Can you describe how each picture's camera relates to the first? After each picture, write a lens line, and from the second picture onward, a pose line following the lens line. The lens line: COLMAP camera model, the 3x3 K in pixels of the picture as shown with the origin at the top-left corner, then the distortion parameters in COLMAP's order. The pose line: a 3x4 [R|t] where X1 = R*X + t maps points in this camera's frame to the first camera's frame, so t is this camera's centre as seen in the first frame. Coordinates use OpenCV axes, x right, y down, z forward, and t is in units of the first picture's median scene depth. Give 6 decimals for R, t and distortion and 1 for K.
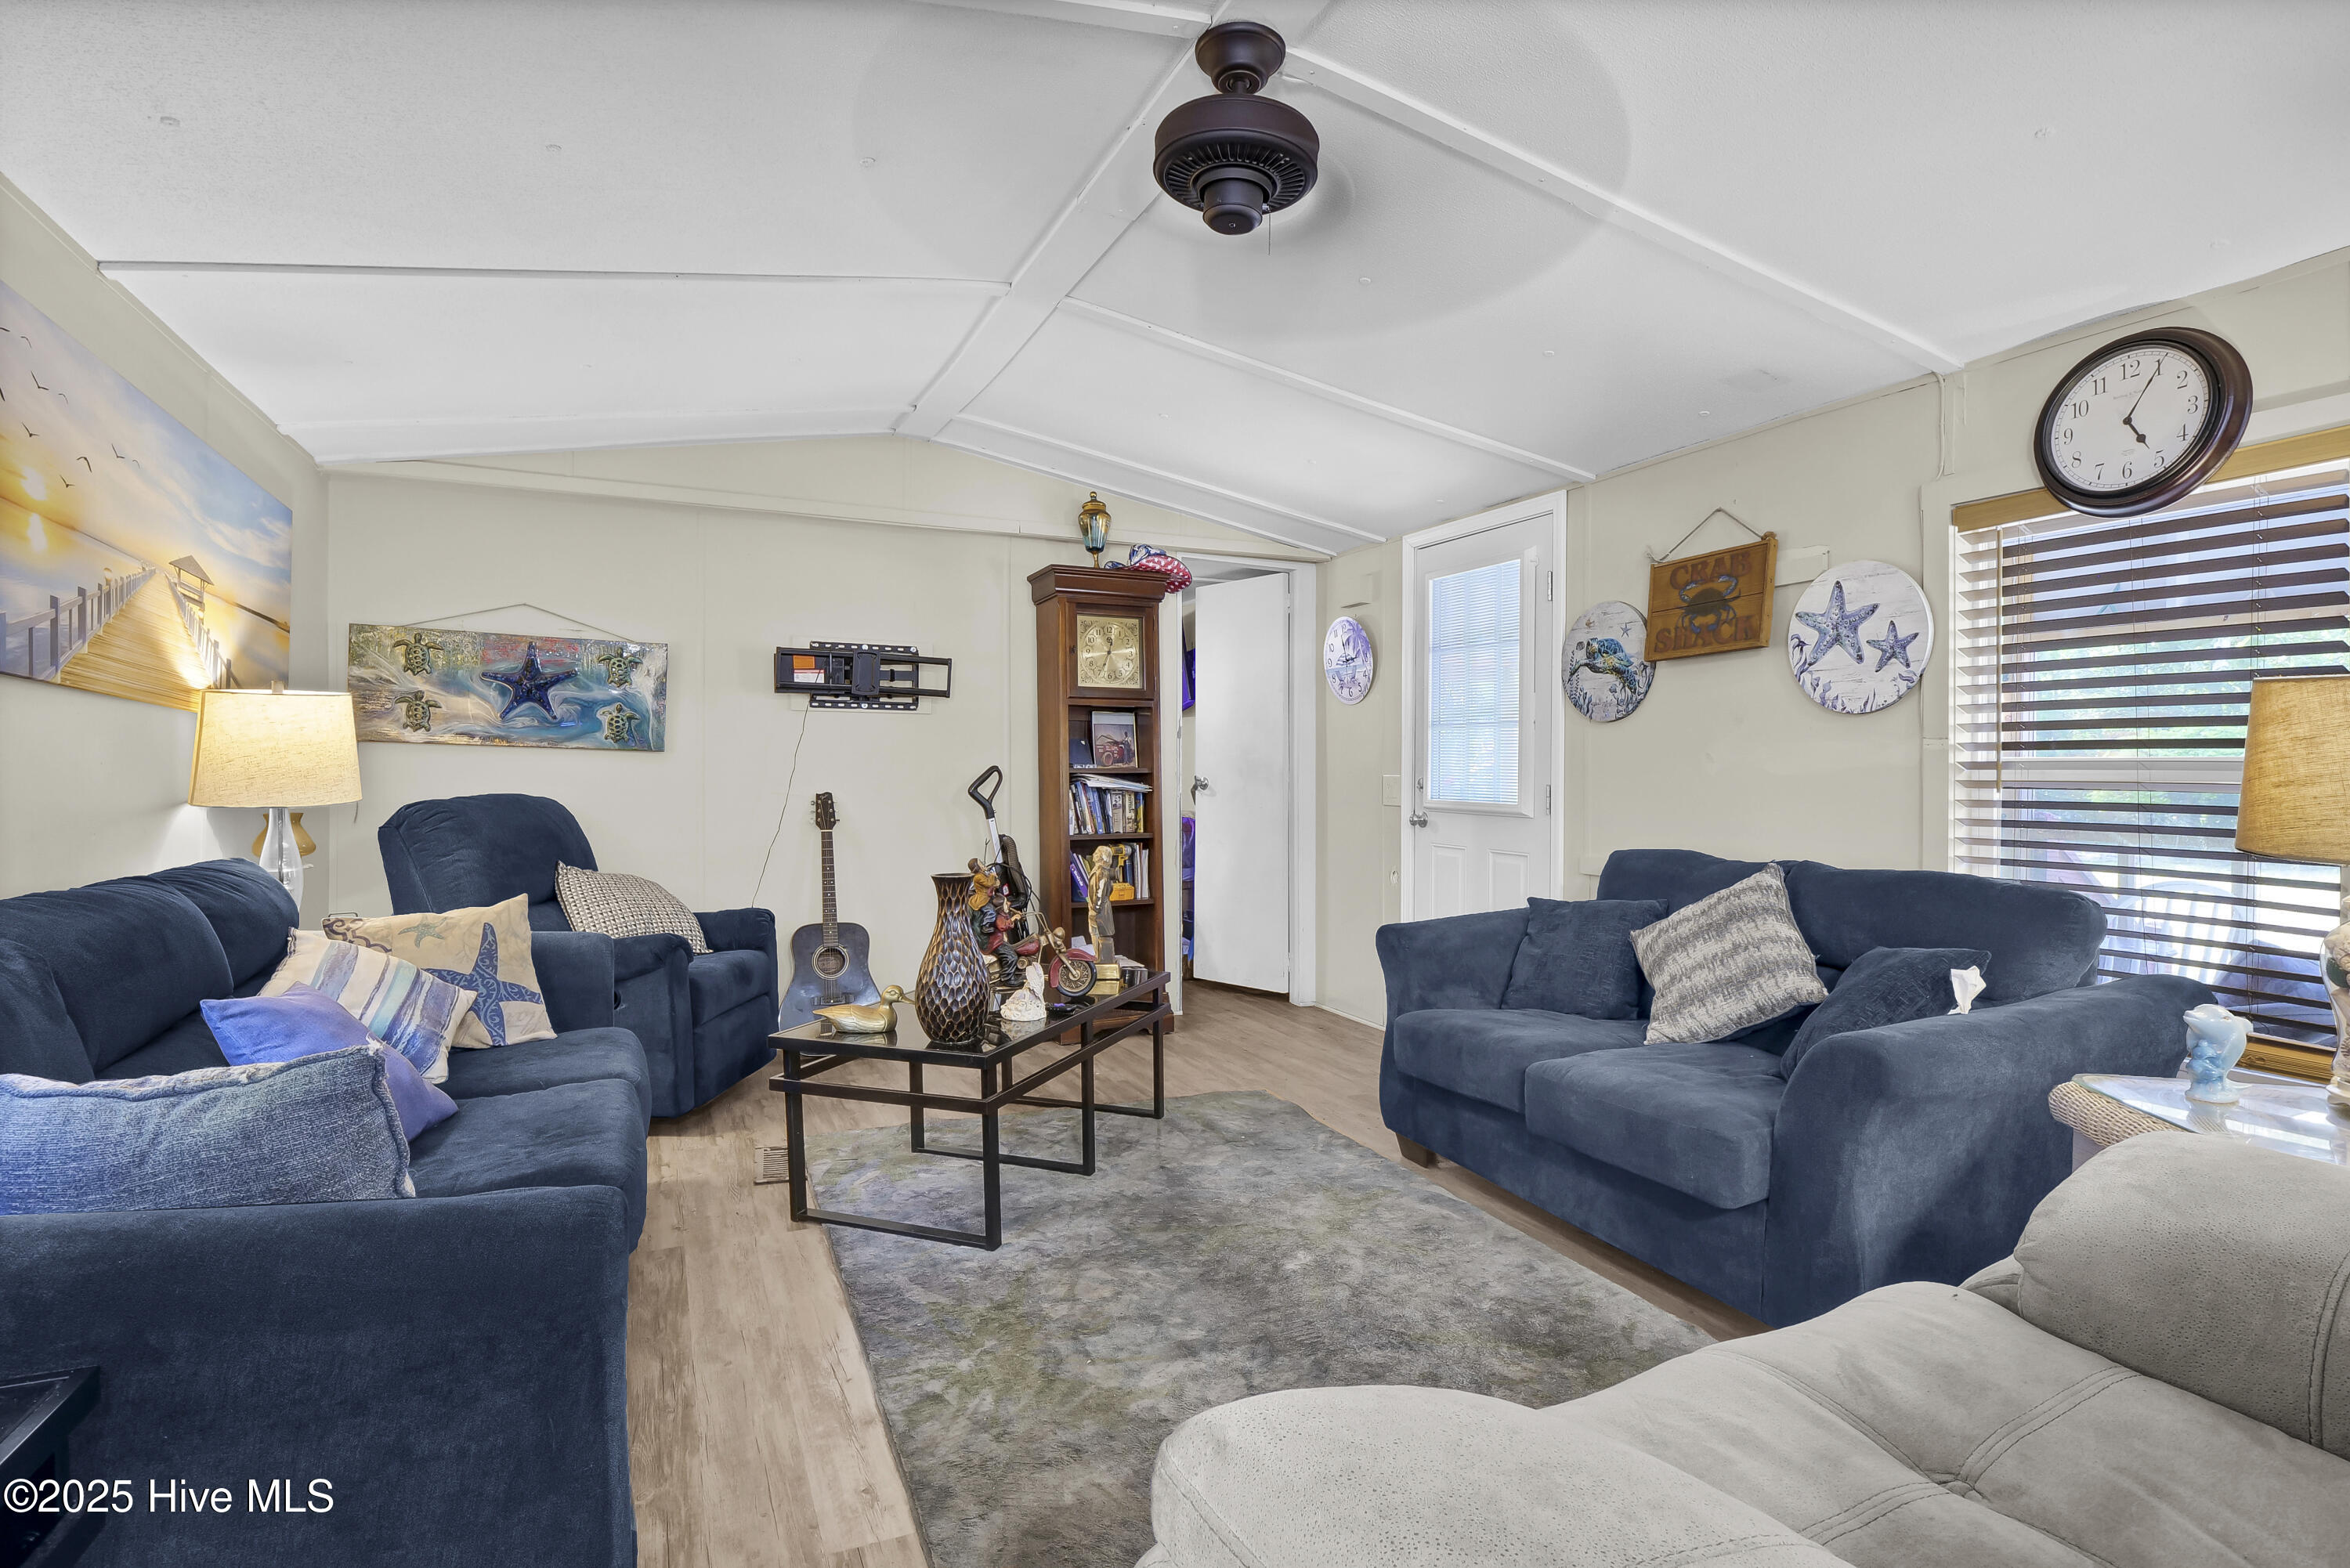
lens RADIAL K [[1162.4, 0, 1156.9], [0, 1162.4, 777.6], [0, 0, 1]] dist [-0.016003, -0.000303]
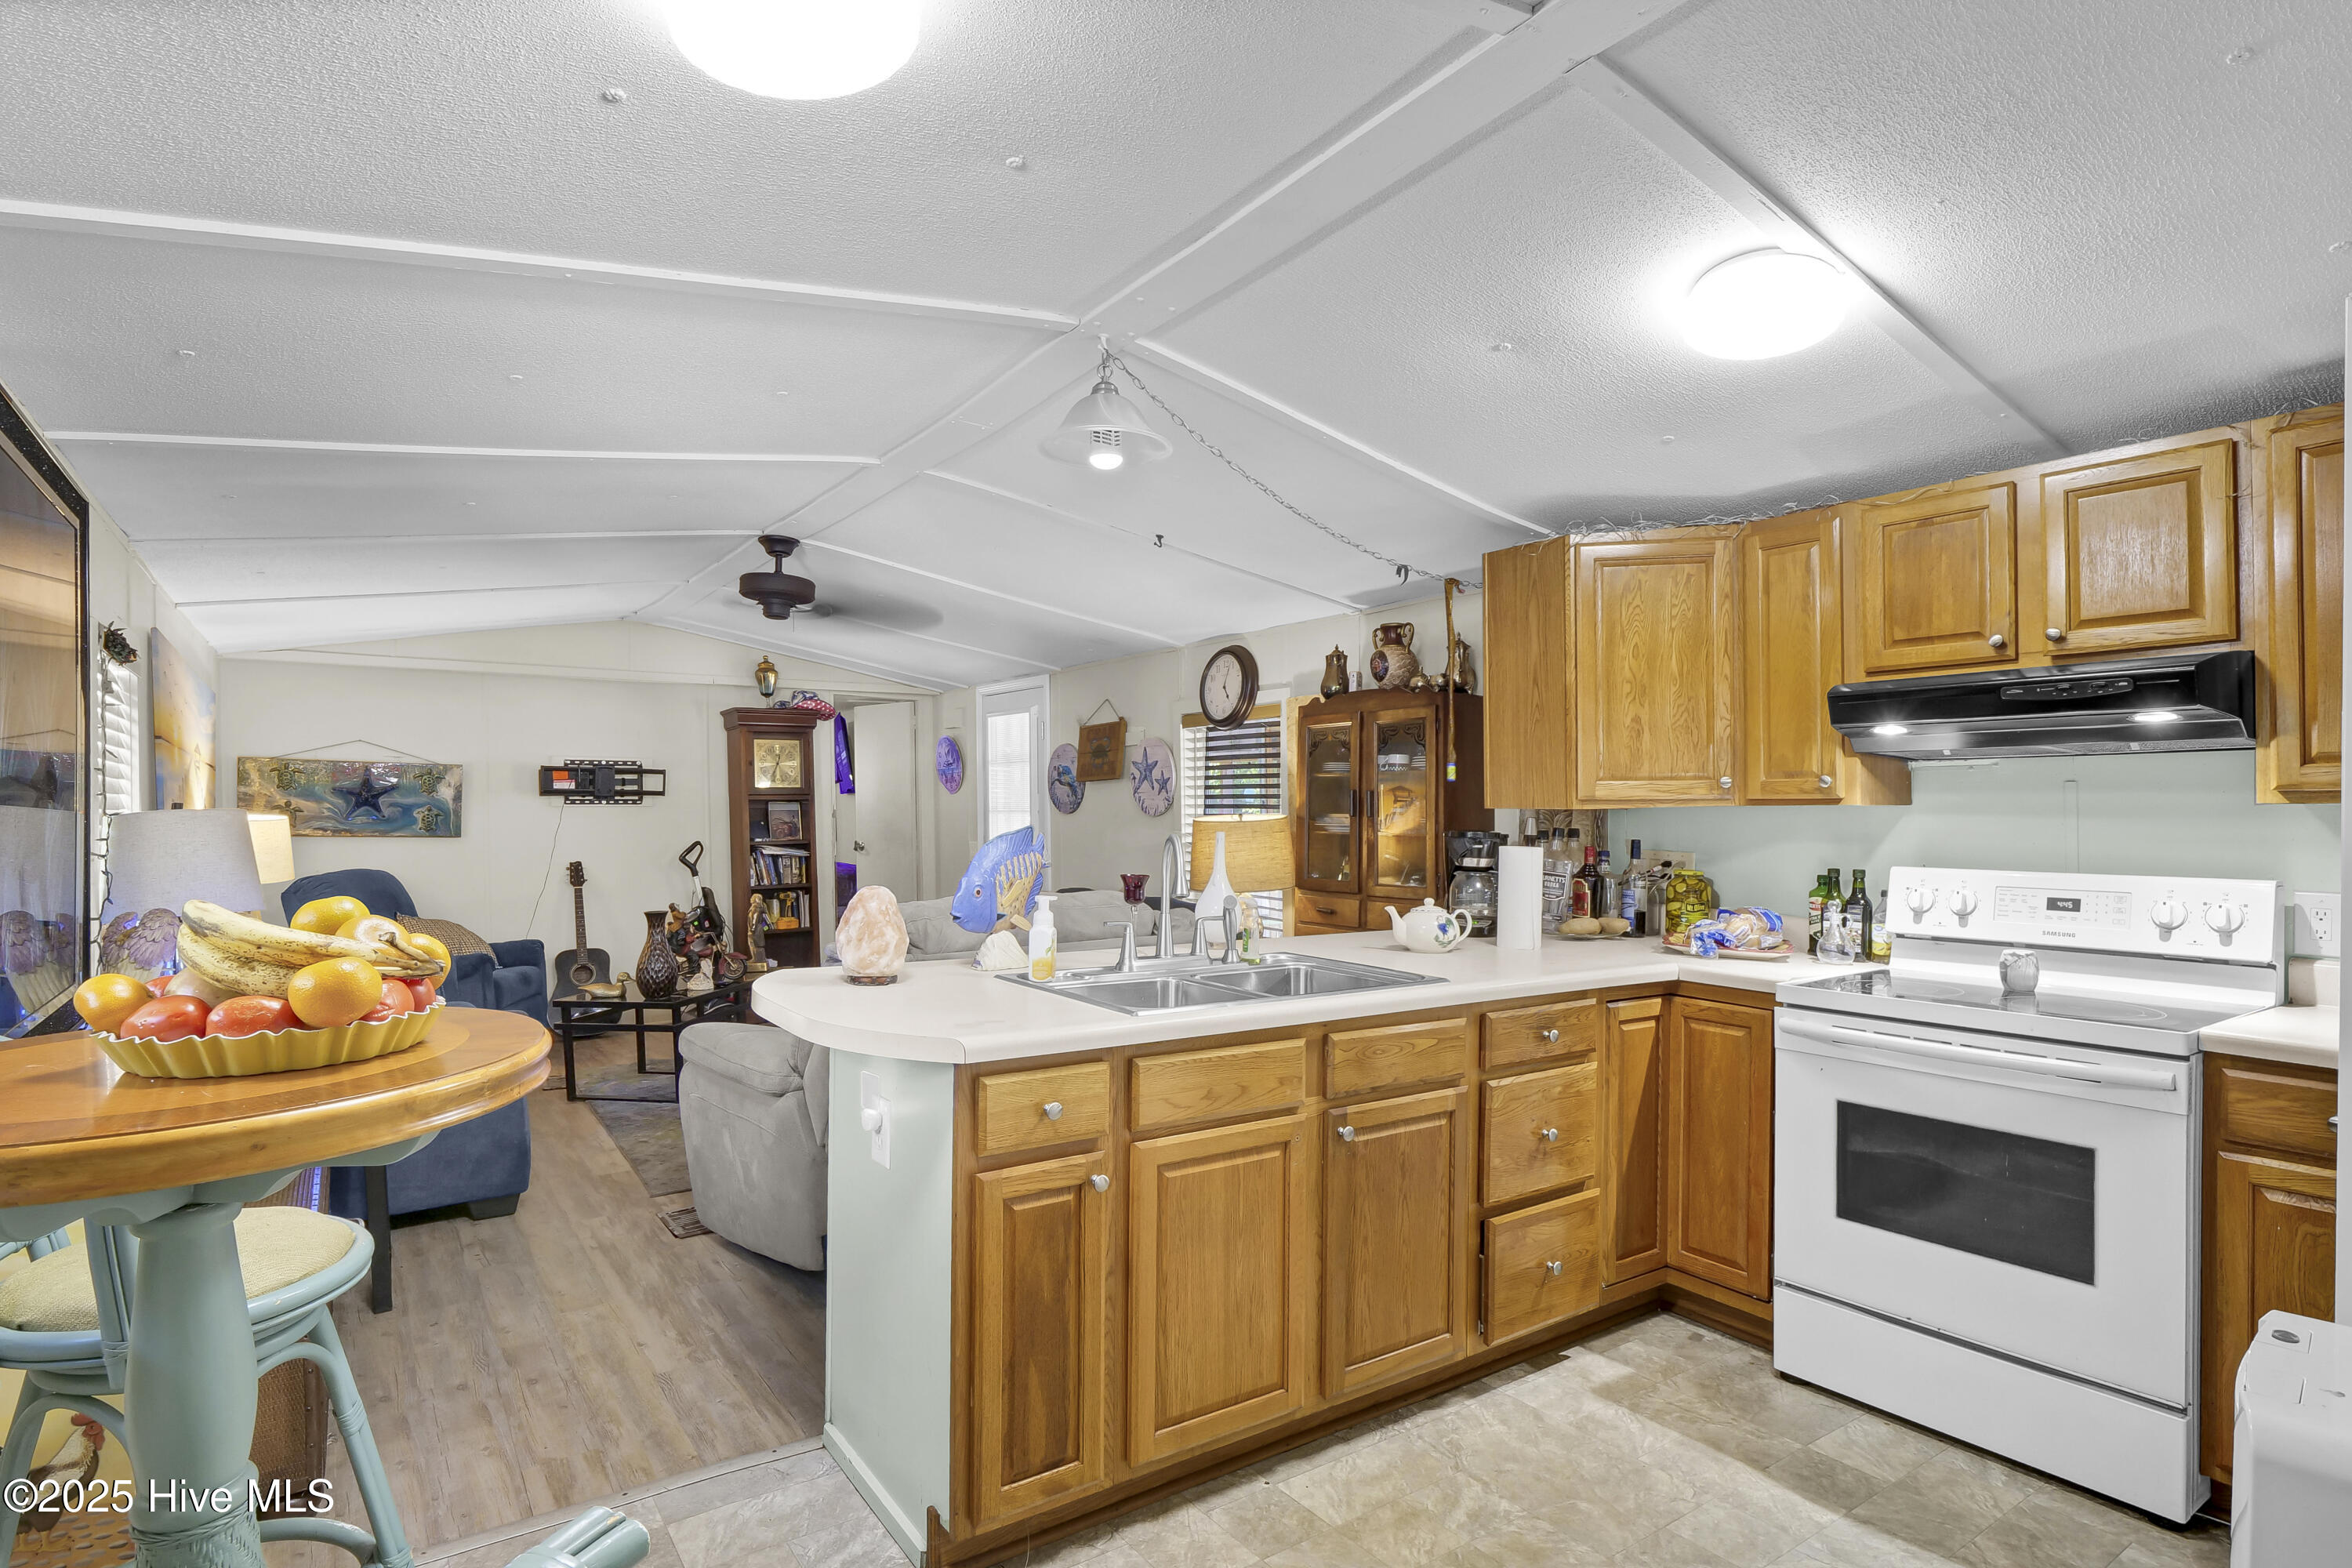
lens RADIAL K [[1181.5, 0, 1165.4], [0, 1181.5, 816.7], [0, 0, 1]] dist [-0.000096, -0.033793]
pose [[0.979998, -0.013523, 0.198548, 0.167409], [0.013129, 0.999908, 0.003301, -0.043431], [-0.198574, -0.000628, 0.980086, -0.683610]]
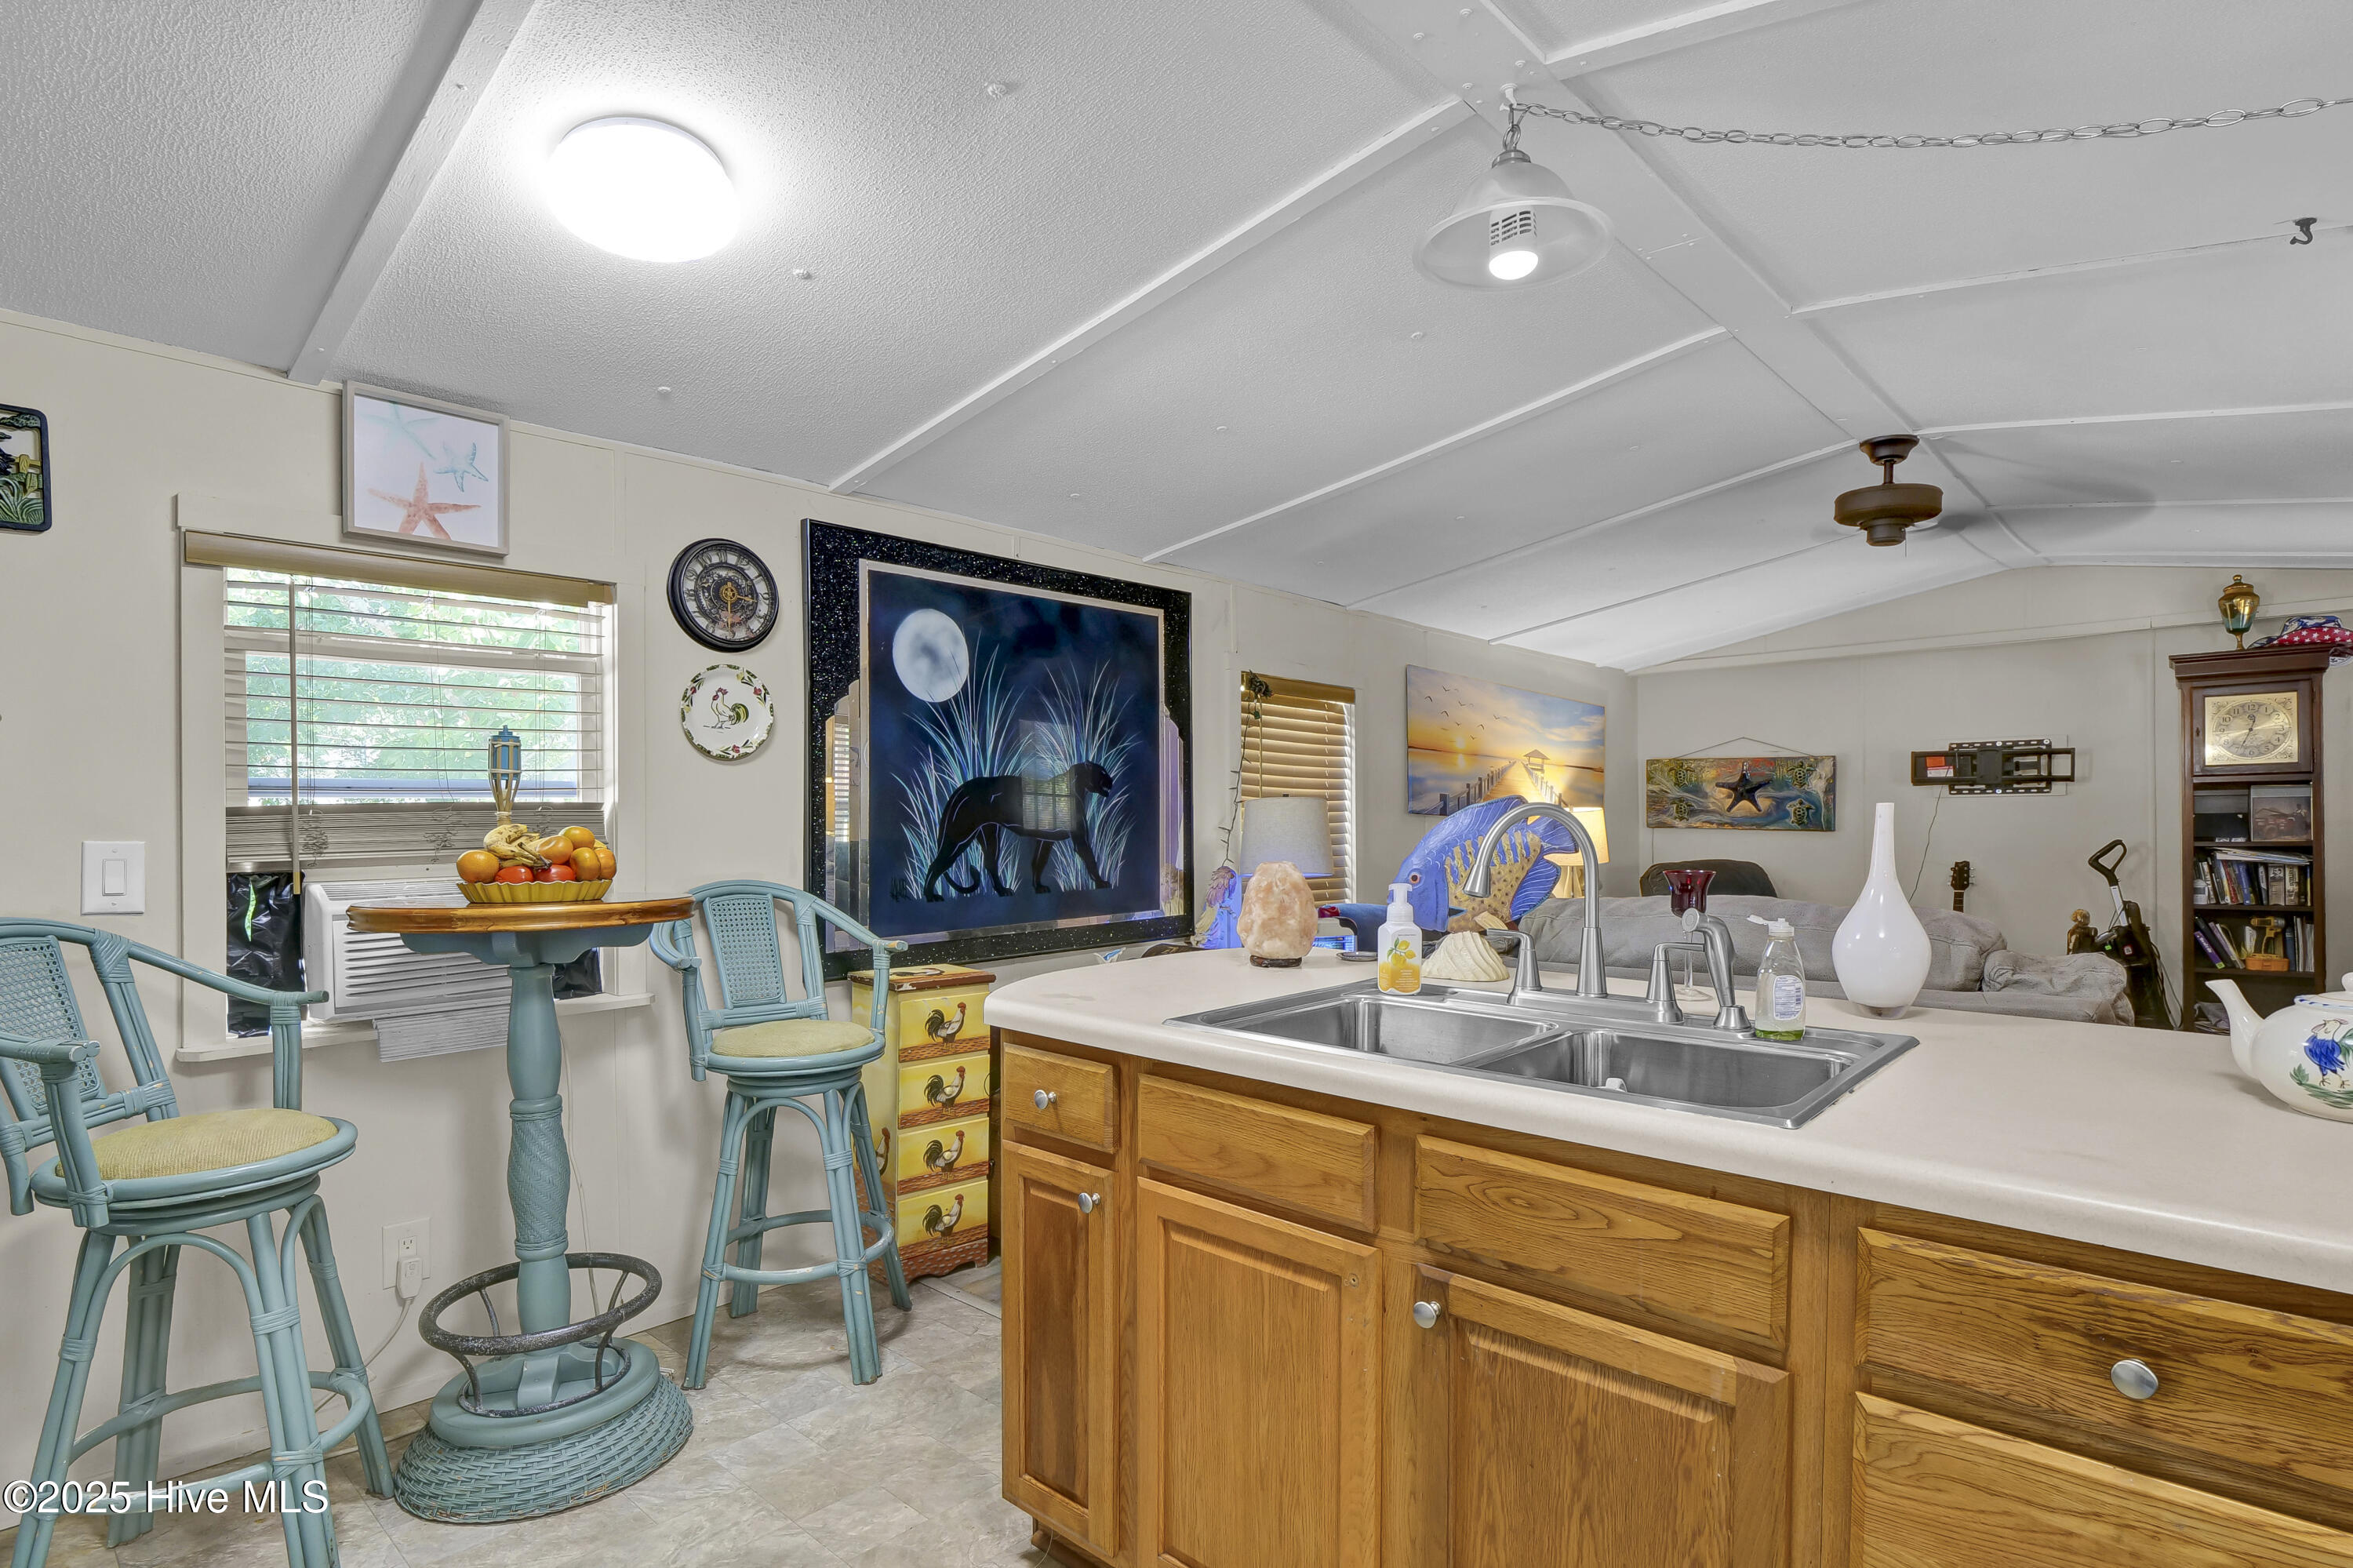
lens RADIAL K [[1204.9, 0, 1184.5], [0, 1204.9, 847.4], [0, 0, 1]] dist [-0.005176, 0.000043]
pose [[0.402530, 0.004958, -0.915393, 0.635017], [0.006093, 0.999949, 0.008096, -0.019991], [0.915386, -0.008836, 0.402479, -0.341721]]
